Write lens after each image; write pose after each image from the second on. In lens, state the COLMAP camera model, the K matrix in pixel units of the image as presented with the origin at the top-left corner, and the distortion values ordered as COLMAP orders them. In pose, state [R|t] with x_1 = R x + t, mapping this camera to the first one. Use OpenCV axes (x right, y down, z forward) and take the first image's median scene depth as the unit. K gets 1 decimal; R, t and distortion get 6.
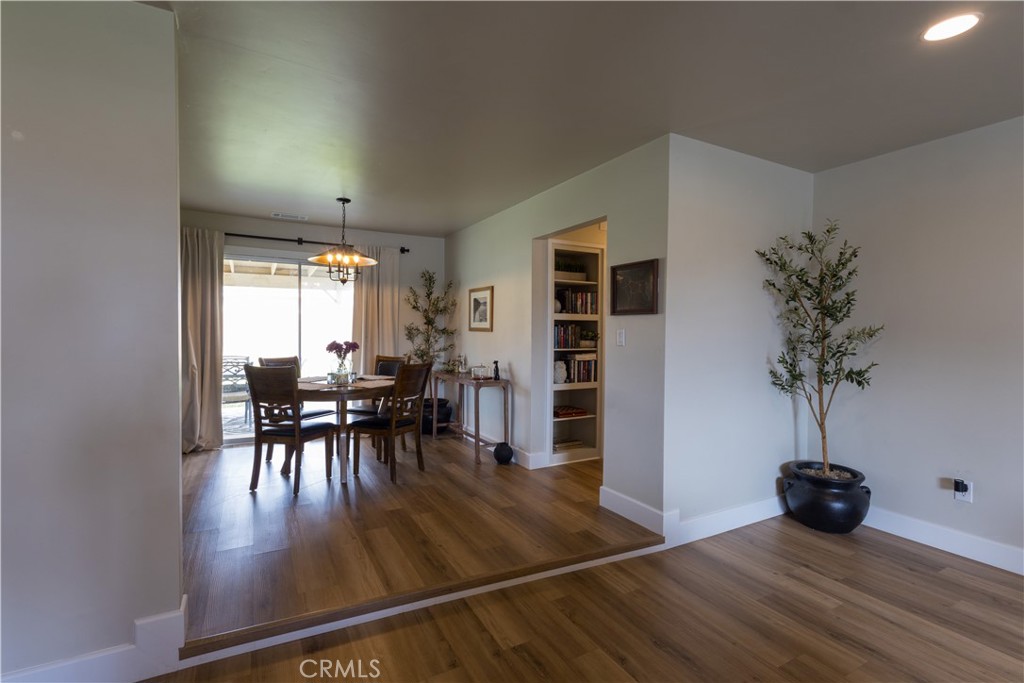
lens RADIAL K [[472.3, 0, 515.0], [0, 472.3, 338.1], [0, 0, 1]] dist [0.007205, 0.000636]
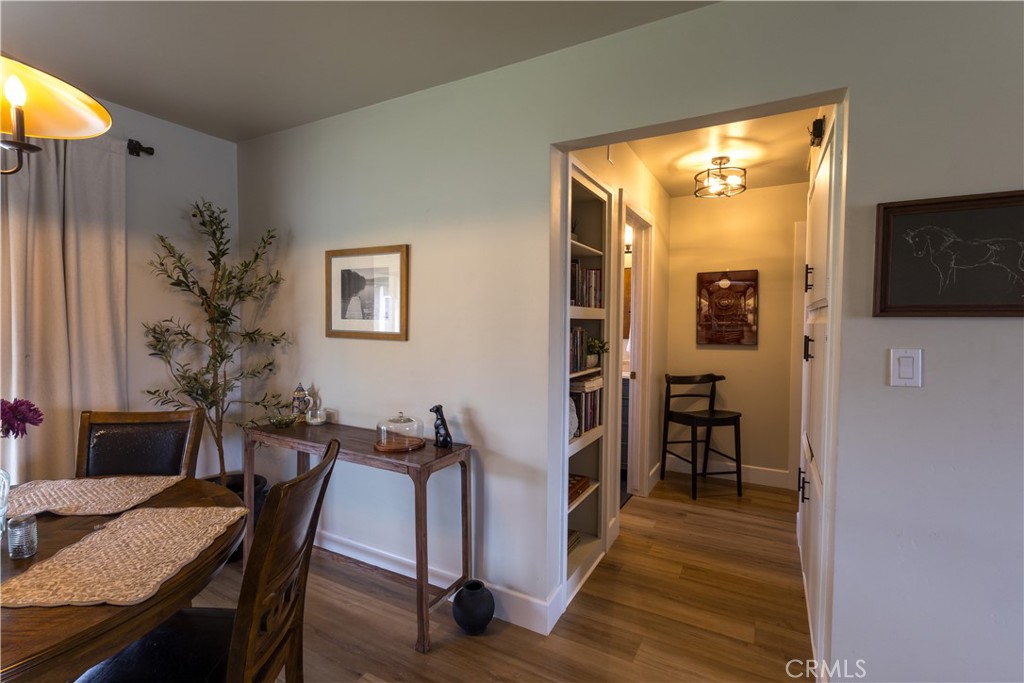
lens RADIAL K [[472.3, 0, 515.0], [0, 472.3, 338.1], [0, 0, 1]] dist [0.007205, 0.000636]
pose [[0.849099, -0.019303, 0.527881, -0.196678], [0.005875, 0.999615, 0.027104, -0.027070], [-0.528201, -0.019913, 0.848886, 0.506105]]
